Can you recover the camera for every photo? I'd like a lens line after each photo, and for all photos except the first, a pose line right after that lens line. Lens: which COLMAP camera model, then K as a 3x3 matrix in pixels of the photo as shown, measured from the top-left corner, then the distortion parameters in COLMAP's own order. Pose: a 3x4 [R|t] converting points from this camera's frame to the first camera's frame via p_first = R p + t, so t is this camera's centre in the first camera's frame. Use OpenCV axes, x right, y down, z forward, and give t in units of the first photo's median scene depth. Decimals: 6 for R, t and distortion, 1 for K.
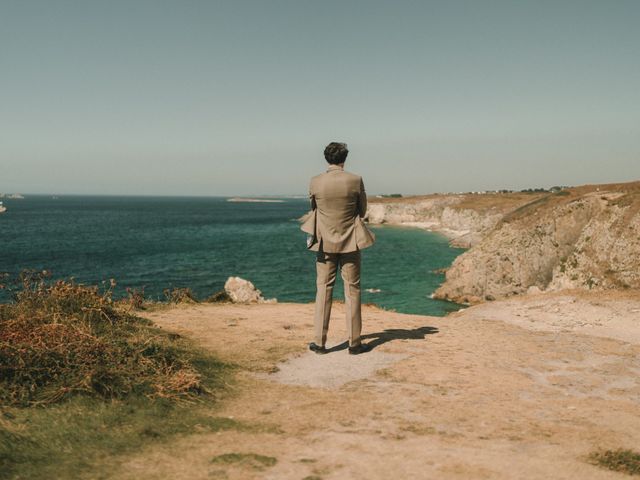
lens RADIAL K [[727.6, 0, 320.0], [0, 727.6, 240.0], [0, 0, 1]] dist [-0.000979, 0.037004]
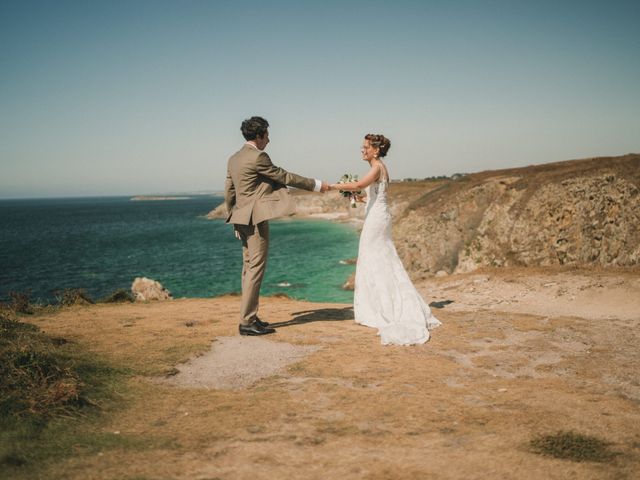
lens RADIAL K [[720.6, 0, 320.0], [0, 720.6, 240.0], [0, 0, 1]] dist [-0.097100, 0.115106]
pose [[0.991163, -0.049542, 0.123048, 0.015125], [0.048852, 0.998769, 0.008618, 0.020492], [-0.123324, -0.002531, 0.992363, 0.123534]]
